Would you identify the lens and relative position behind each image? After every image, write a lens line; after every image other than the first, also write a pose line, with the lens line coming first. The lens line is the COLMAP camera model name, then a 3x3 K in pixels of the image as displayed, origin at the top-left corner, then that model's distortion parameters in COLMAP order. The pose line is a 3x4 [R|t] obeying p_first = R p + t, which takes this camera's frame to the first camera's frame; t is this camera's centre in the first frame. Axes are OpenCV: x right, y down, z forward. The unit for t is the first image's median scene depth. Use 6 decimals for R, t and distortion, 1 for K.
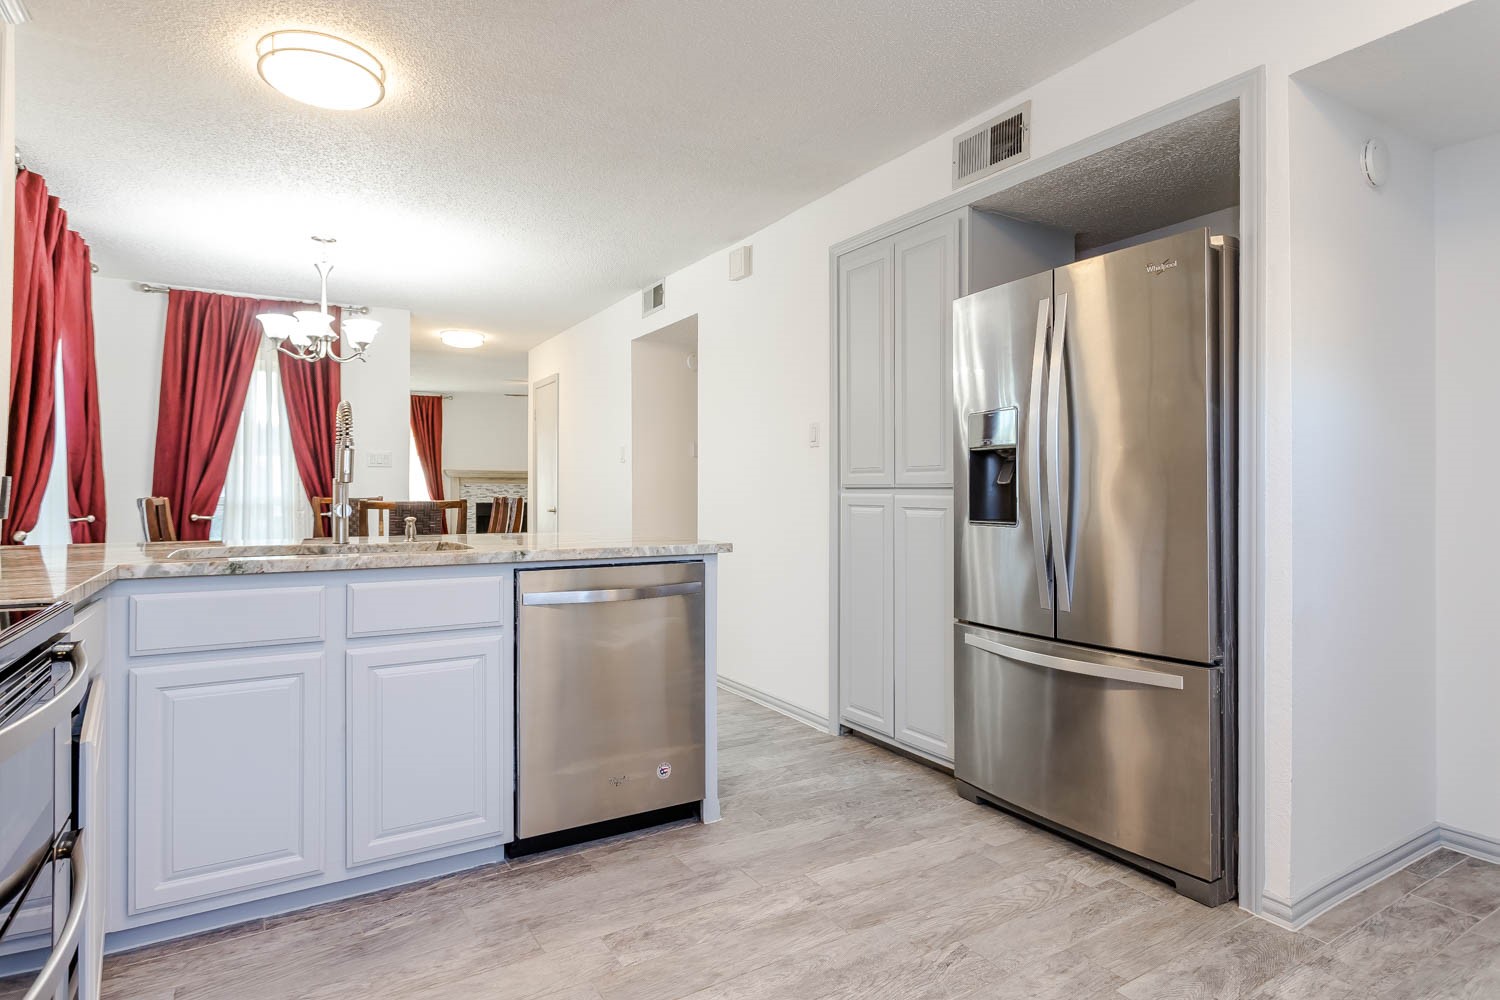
lens RADIAL K [[803.1, 0, 732.7], [0, 803.1, 497.6], [0, 0, 1]] dist [-0.009080, 0.004262]
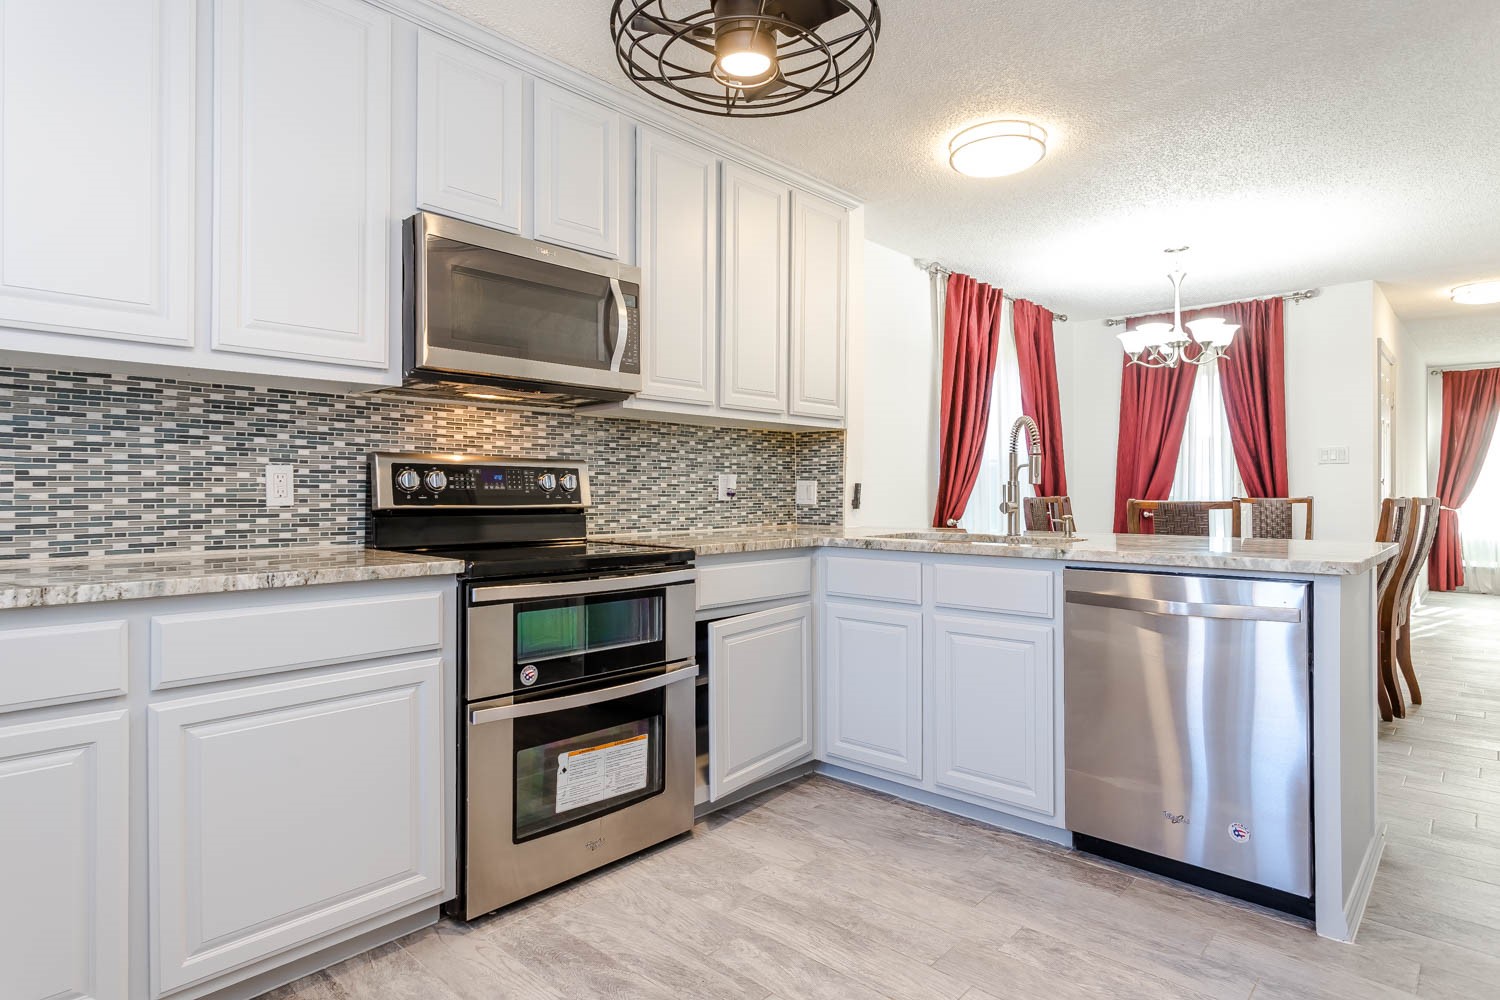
lens RADIAL K [[803.1, 0, 752.4], [0, 803.1, 496.7], [0, 0, 1]] dist [-0.009080, 0.004262]
pose [[0.281603, 0.005841, -0.959513, 0.597788], [-0.006418, 0.999971, 0.004204, -0.002854], [0.959509, 0.004974, 0.281633, 0.314046]]
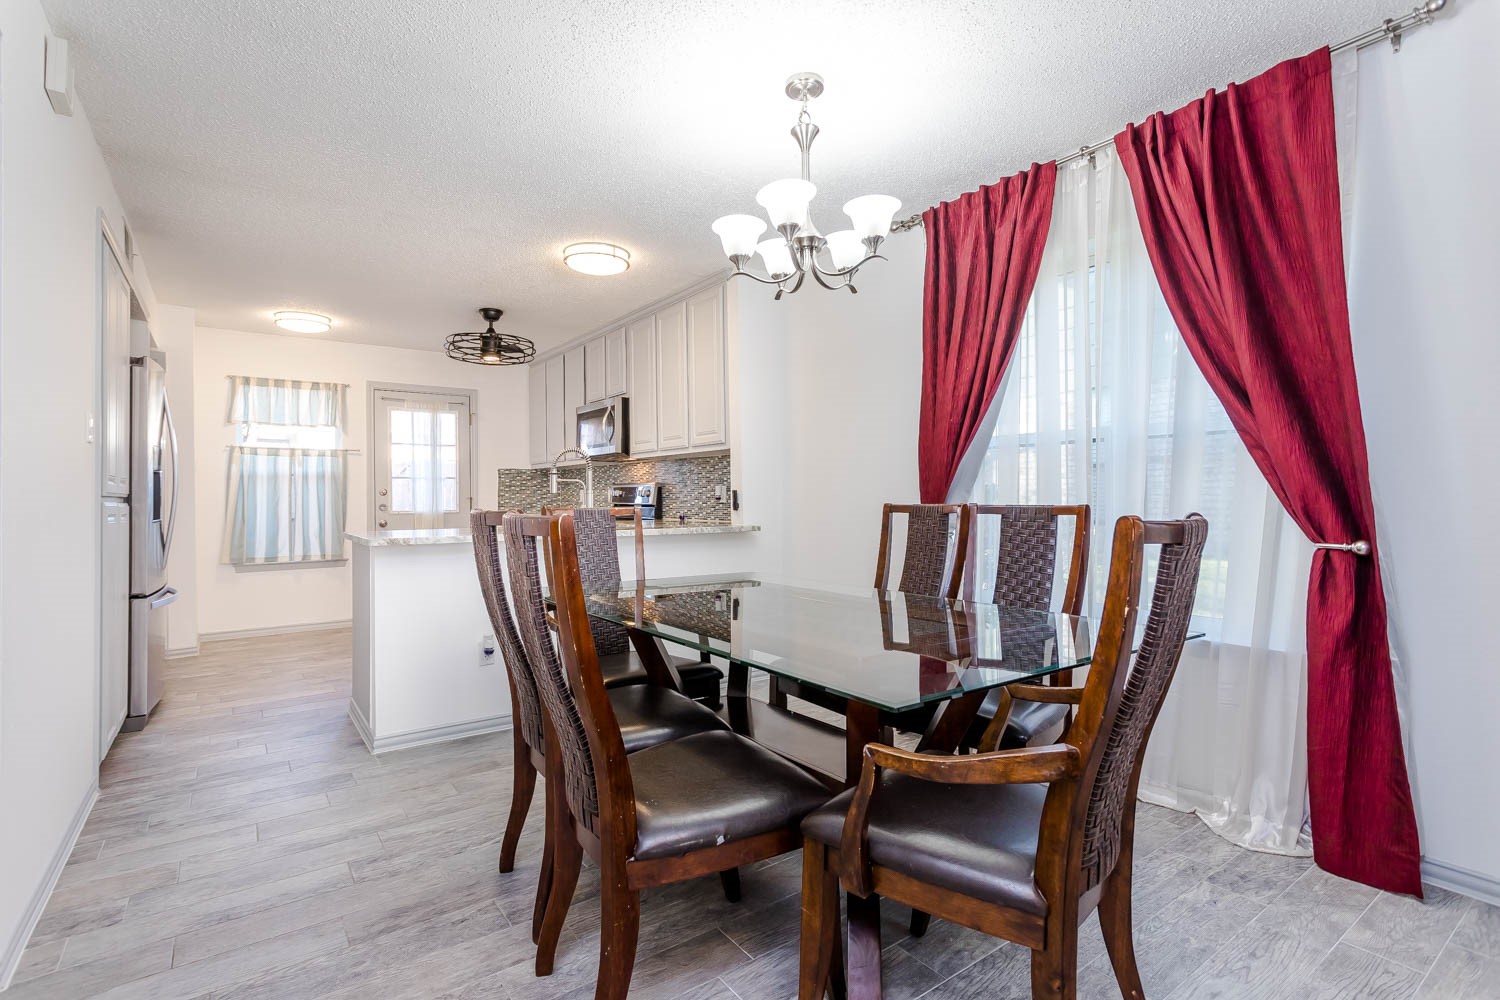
lens RADIAL K [[720.9, 0, 744.3], [0, 720.9, 501.1], [0, 0, 1]] dist [0.003624, -0.001003]
pose [[-0.996631, 0.005709, -0.081813, -0.745093], [0.004760, 0.999919, 0.011790, -0.018182], [0.081873, 0.011361, -0.996578, 2.759277]]
